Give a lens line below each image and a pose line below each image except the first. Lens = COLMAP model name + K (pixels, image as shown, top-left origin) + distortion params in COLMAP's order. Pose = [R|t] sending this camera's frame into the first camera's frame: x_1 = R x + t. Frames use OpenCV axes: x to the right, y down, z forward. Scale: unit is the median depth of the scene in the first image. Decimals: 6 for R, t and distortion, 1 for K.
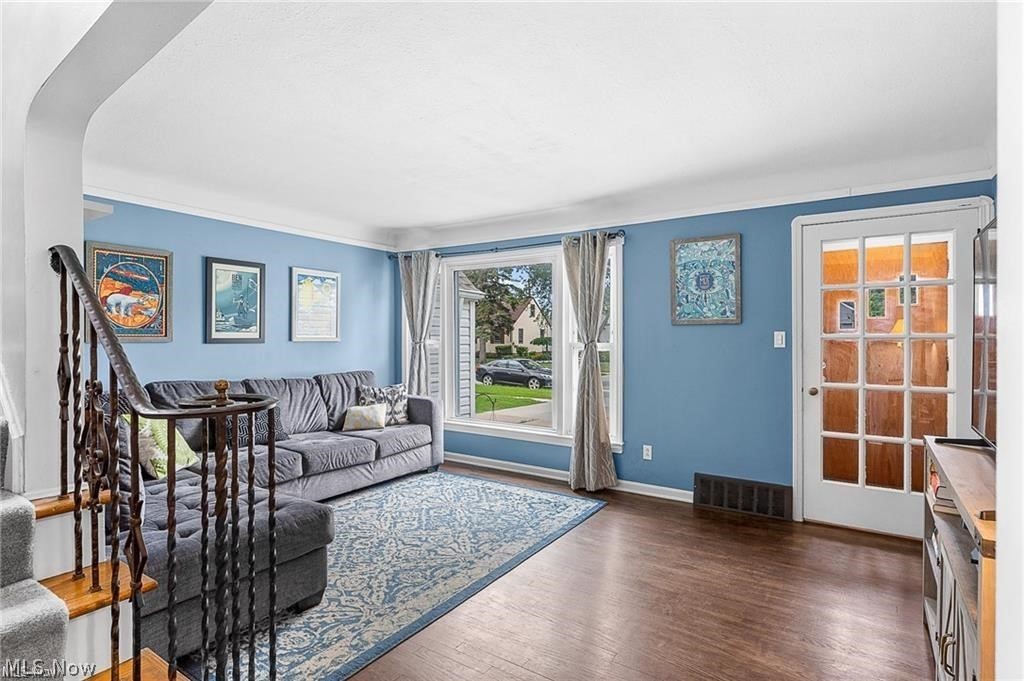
lens RADIAL K [[523.1, 0, 514.4], [0, 523.1, 353.1], [0, 0, 1]] dist [0.001218, 0.000184]
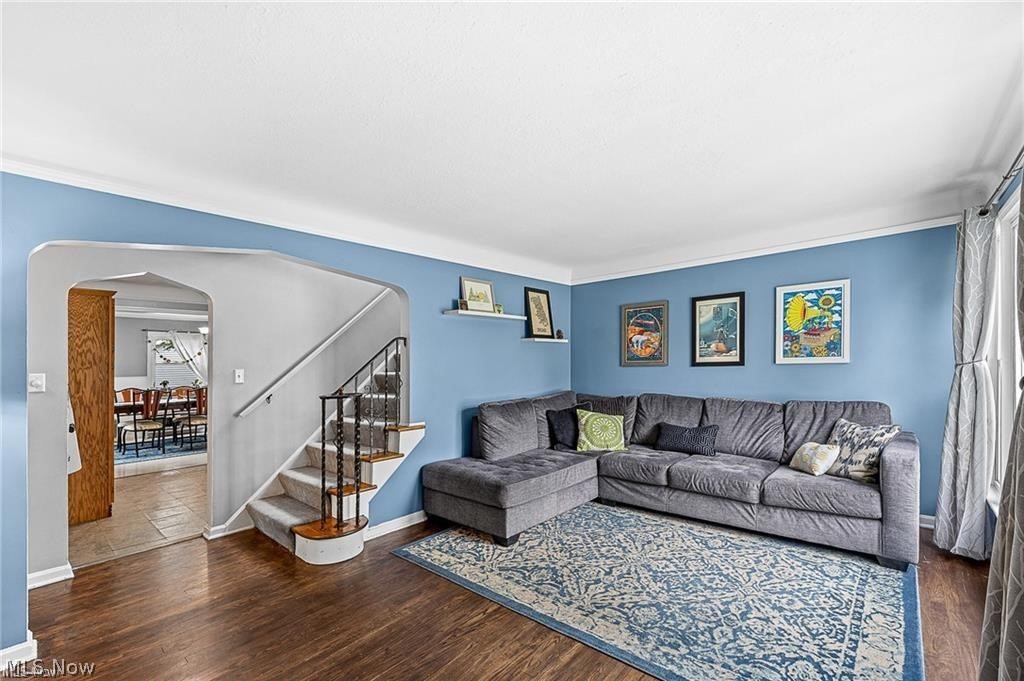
lens RADIAL K [[435.4, 0, 514.0], [0, 435.4, 361.5], [0, 0, 1]] dist [-0.000999, -0.000068]
pose [[-0.140651, -0.003488, -0.990053, 0.540361], [-0.004283, 0.999987, -0.002914, -0.027130], [0.990050, 0.003831, -0.140664, 0.764033]]
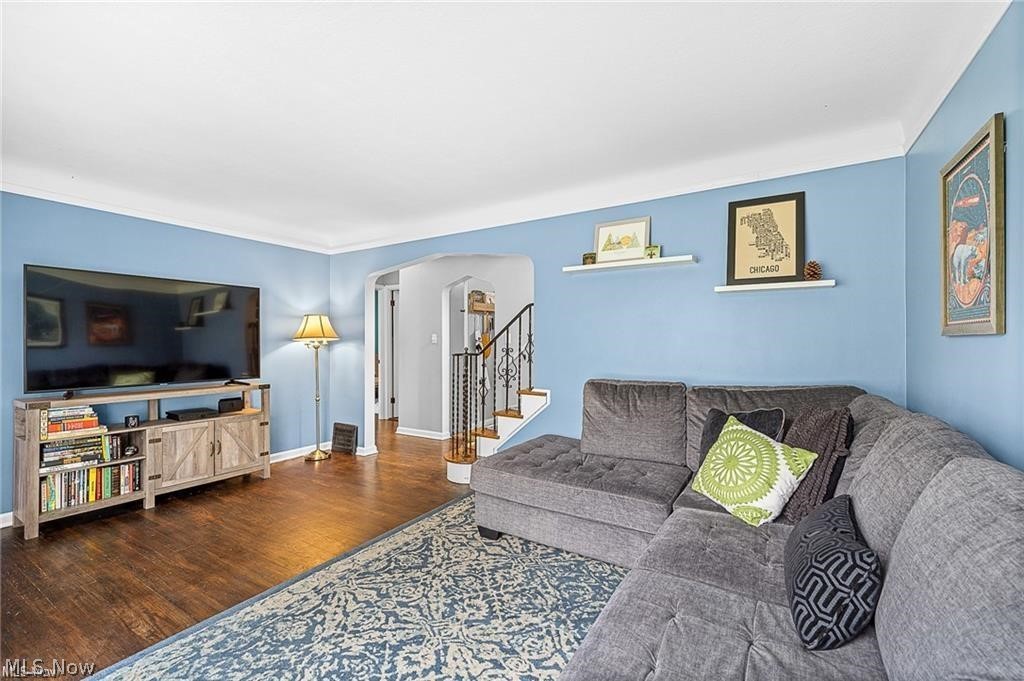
lens RADIAL K [[424.9, 0, 514.1], [0, 424.9, 329.0], [0, 0, 1]] dist [-0.001037, -0.000099]
pose [[-0.999140, -0.003795, -0.041292, -0.262112], [-0.003794, 0.999993, -0.000108, -0.024170], [0.041292, 0.000049, -0.999147, 1.320005]]
